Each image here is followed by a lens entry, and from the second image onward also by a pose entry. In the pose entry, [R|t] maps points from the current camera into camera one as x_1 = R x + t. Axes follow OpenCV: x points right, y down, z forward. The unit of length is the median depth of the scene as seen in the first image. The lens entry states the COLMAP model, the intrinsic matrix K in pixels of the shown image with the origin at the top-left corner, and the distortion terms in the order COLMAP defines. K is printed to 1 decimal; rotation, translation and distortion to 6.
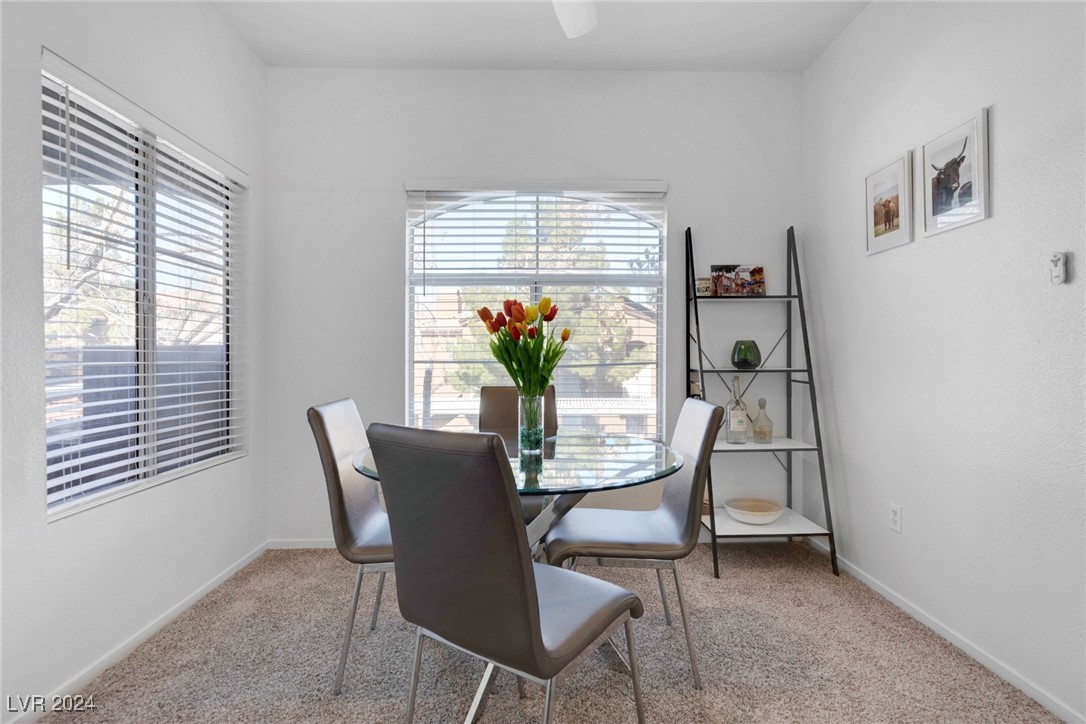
lens RADIAL K [[530.3, 0, 549.1], [0, 530.3, 352.1], [0, 0, 1]] dist [-0.009913, 0.002170]
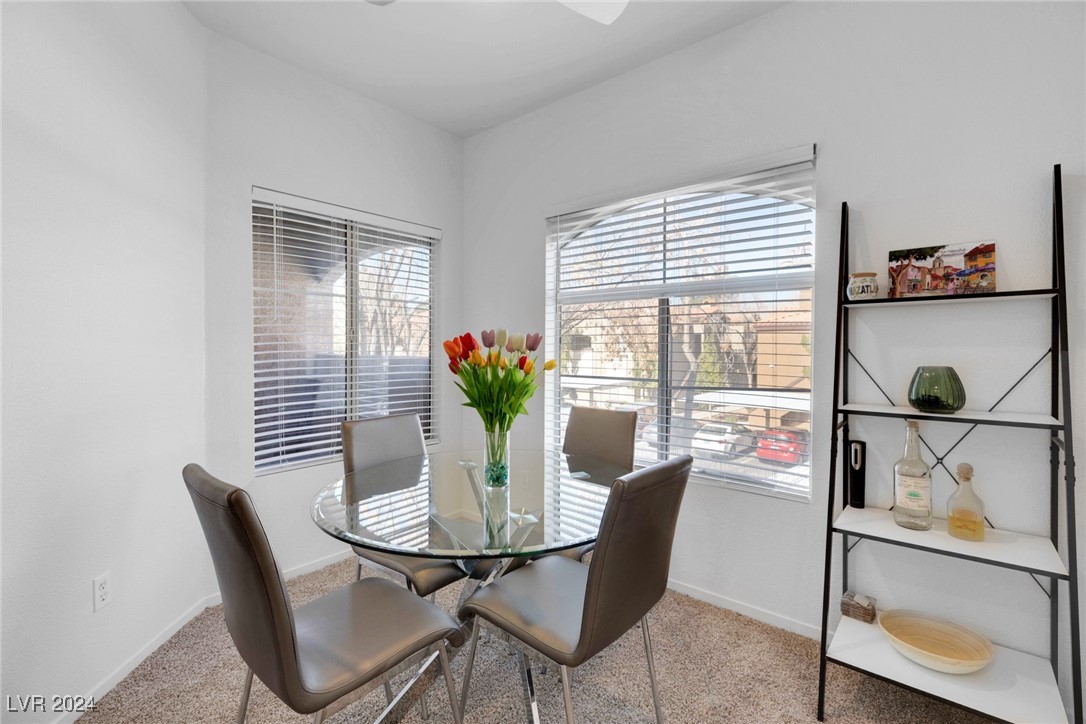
lens RADIAL K [[485.0, 0, 553.1], [0, 485.0, 348.5], [0, 0, 1]] dist [0.003002, 0.000131]
pose [[0.749105, 0.007164, -0.662413, 0.397240], [0.001122, 0.999926, 0.012084, -0.049760], [0.662451, -0.009796, 0.749041, 0.260026]]
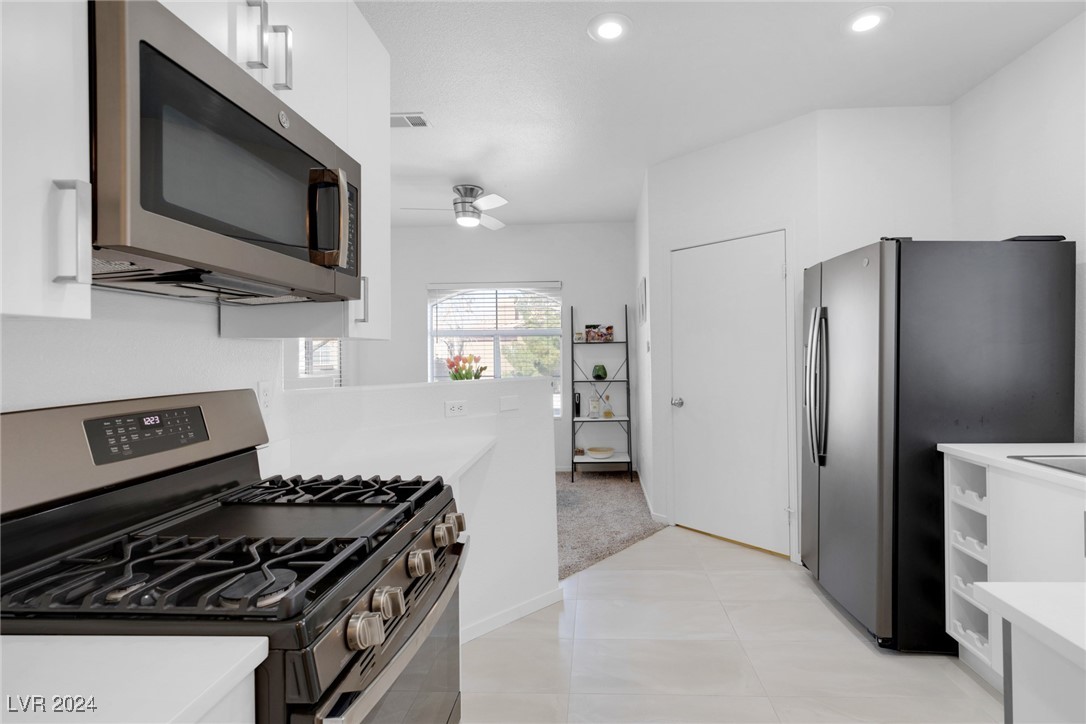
lens RADIAL K [[511.0, 0, 564.9], [0, 511.0, 353.6], [0, 0, 1]] dist [-0.000233, -0.001718]
pose [[0.997394, -0.009757, -0.071486, 0.364865], [0.010208, 0.999930, 0.005945, -0.074309], [0.071423, -0.006659, 0.997424, -0.834591]]
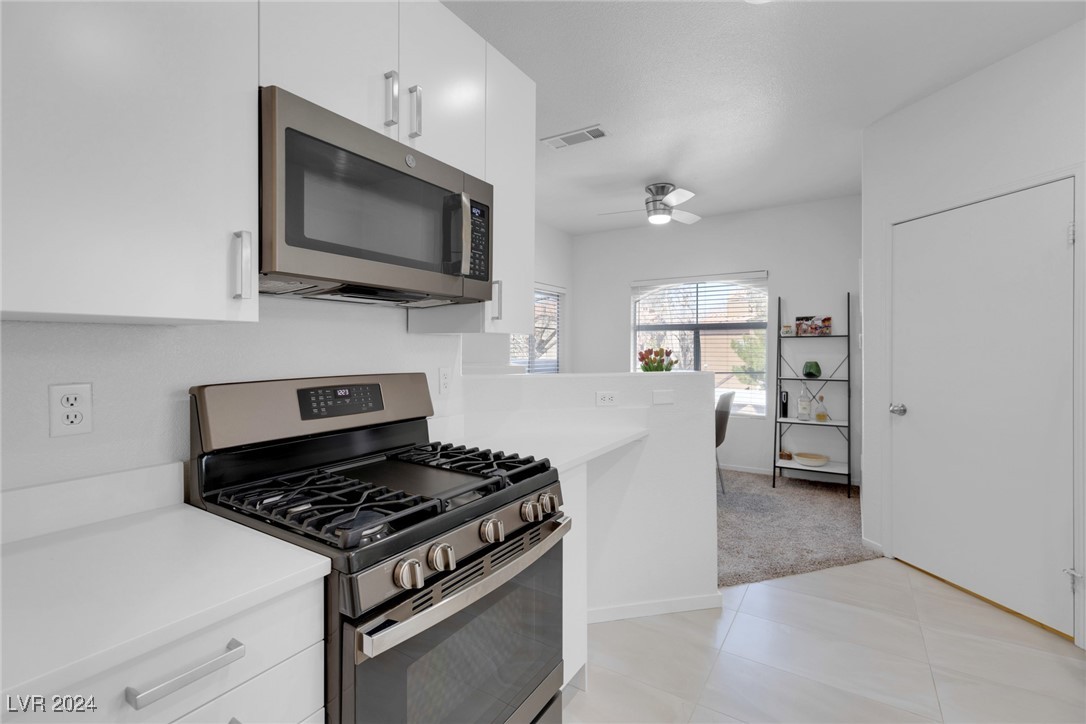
lens RADIAL K [[485.0, 0, 544.8], [0, 485.0, 349.3], [0, 0, 1]] dist [0.003002, 0.000131]
pose [[0.827580, 0.003617, -0.561336, 0.518914], [0.001427, 0.999962, 0.008548, -0.074607], [0.561346, -0.007875, 0.827544, -0.767954]]
